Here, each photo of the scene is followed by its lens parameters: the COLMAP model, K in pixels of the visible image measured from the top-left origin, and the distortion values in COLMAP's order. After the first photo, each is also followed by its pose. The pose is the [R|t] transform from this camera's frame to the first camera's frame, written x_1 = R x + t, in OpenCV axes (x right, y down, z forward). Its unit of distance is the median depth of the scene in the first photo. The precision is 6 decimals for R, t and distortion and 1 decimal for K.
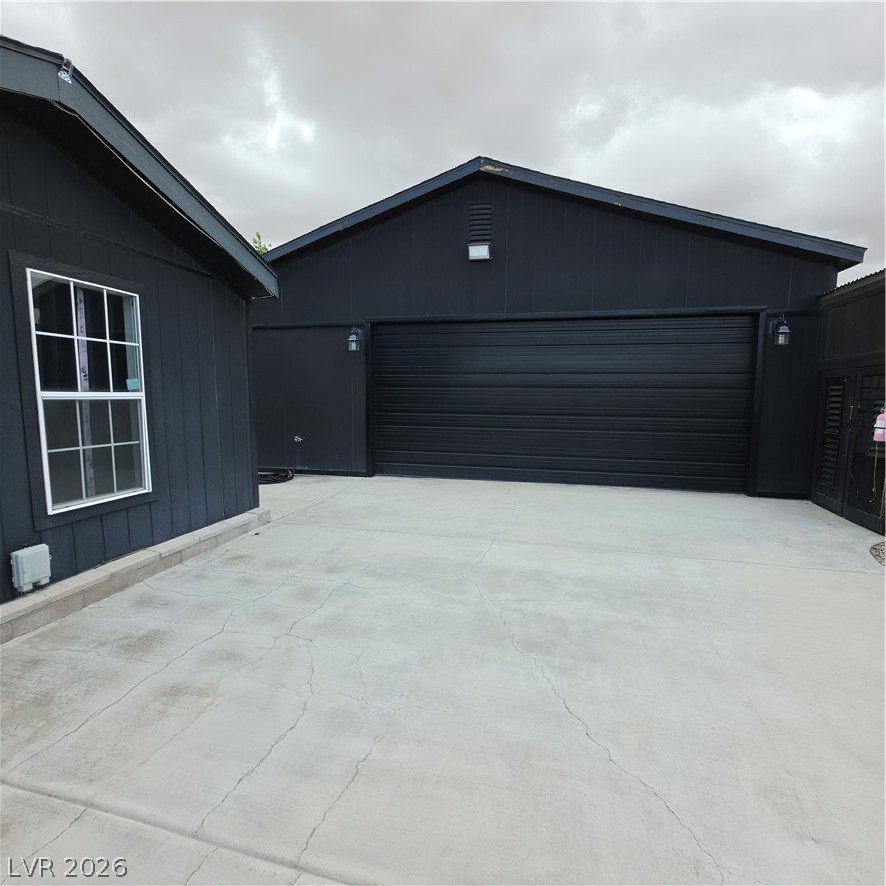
lens RADIAL K [[473.1, 0, 441.8], [0, 473.1, 440.1], [0, 0, 1]] dist [-0.005420, 0.001932]
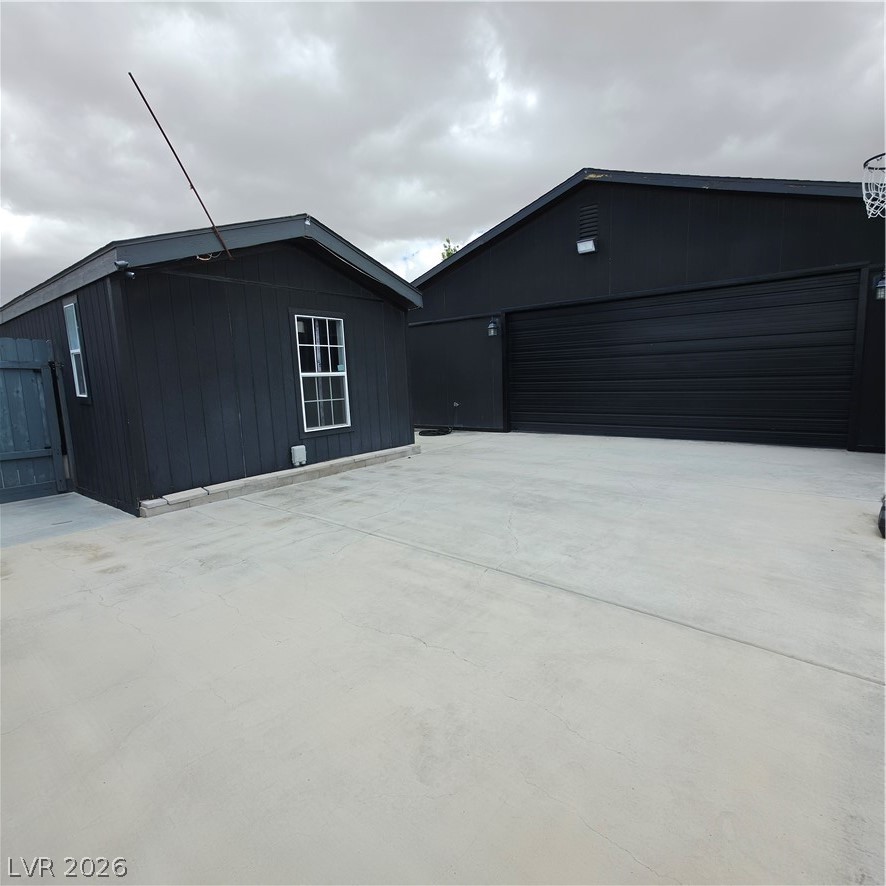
lens RADIAL K [[497.2, 0, 443.6], [0, 497.2, 445.7], [0, 0, 1]] dist [-0.013720, -0.000634]
pose [[0.901952, 0.018104, -0.431457, 0.458432], [0.002662, 0.998869, 0.047479, 0.078532], [0.431829, -0.043973, 0.900883, -0.492743]]
